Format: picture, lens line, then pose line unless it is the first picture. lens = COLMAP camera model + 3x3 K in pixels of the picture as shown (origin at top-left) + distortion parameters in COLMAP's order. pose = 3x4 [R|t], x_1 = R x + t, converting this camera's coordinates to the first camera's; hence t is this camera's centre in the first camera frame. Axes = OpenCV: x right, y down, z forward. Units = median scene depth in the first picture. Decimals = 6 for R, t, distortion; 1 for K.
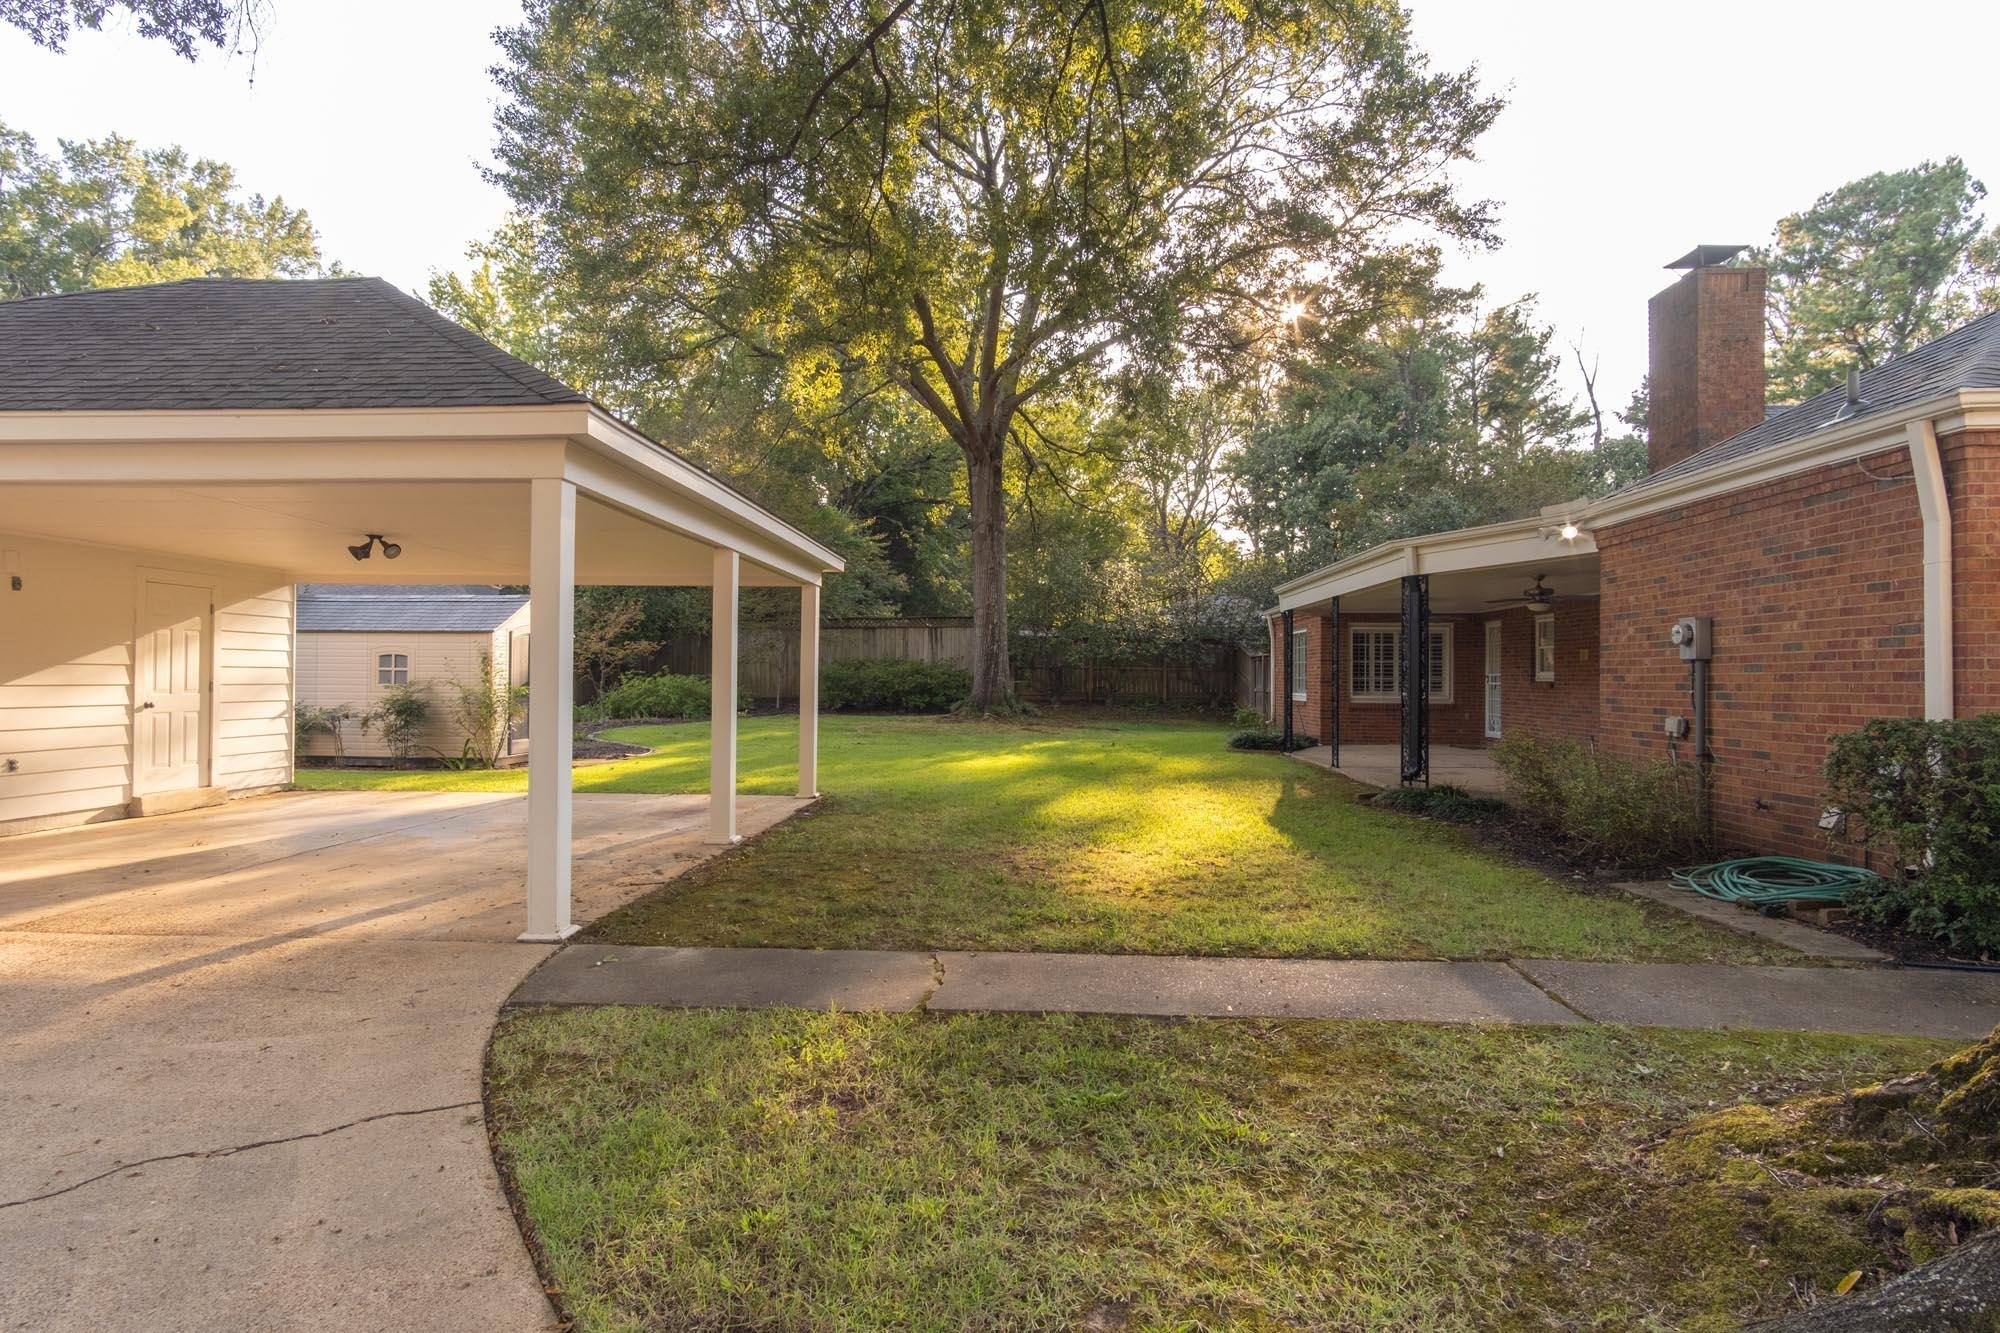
lens RADIAL K [[1055.7, 0, 989.7], [0, 1055.7, 666.4], [0, 0, 1]] dist [0.002462, 0.002703]
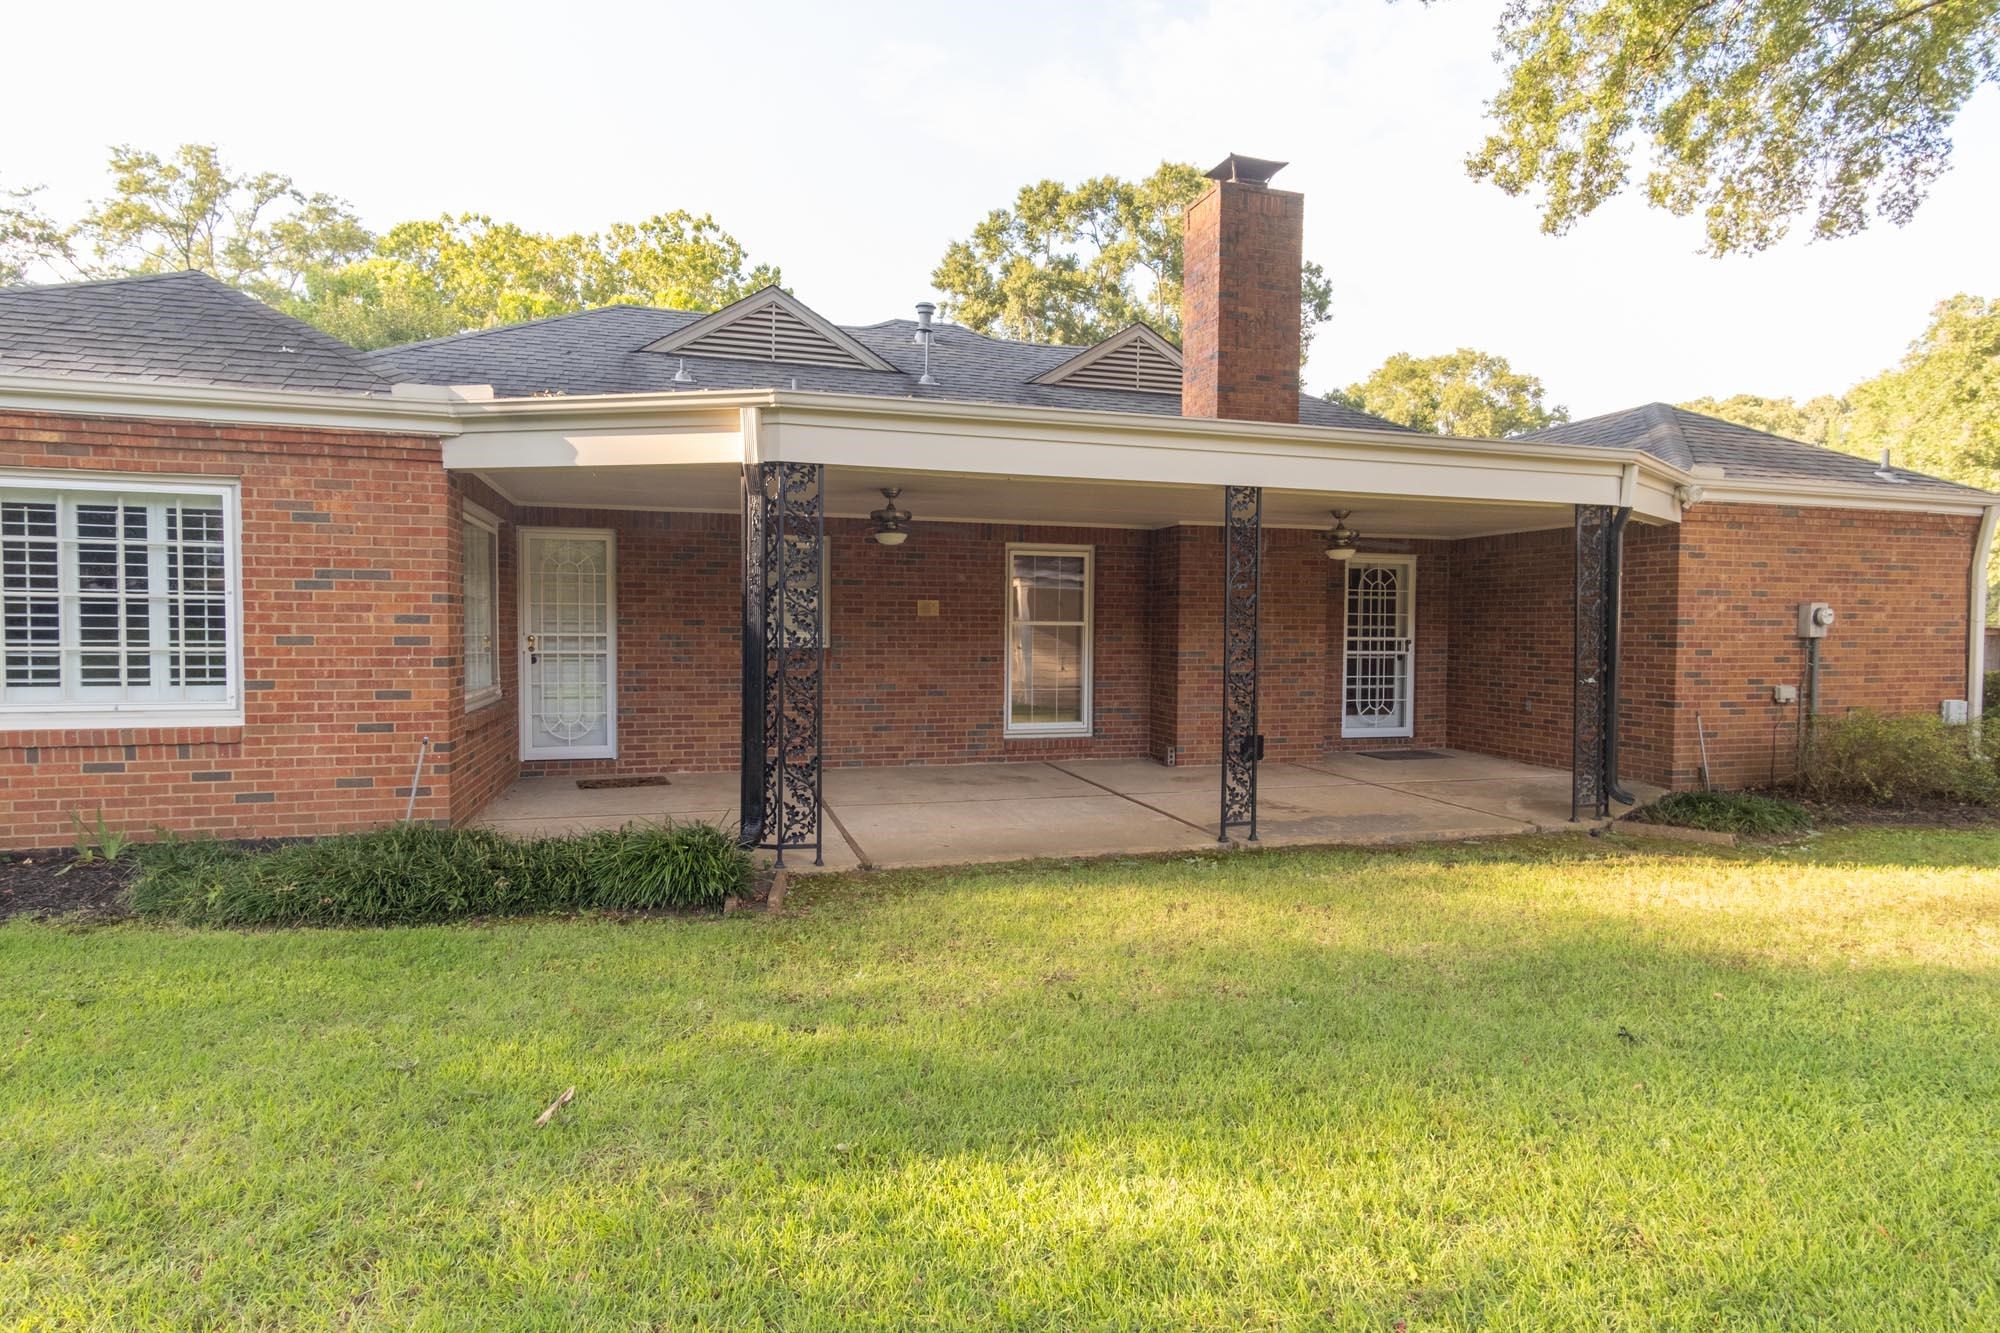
lens RADIAL K [[1055.7, 0, 990.0], [0, 1055.7, 683.6], [0, 0, 1]] dist [0.002462, 0.002703]
pose [[-0.393822, -0.037411, 0.918425, -0.024574], [-0.015351, 0.999300, 0.034123, 0.006712], [-0.919059, -0.000660, -0.394120, 0.776951]]
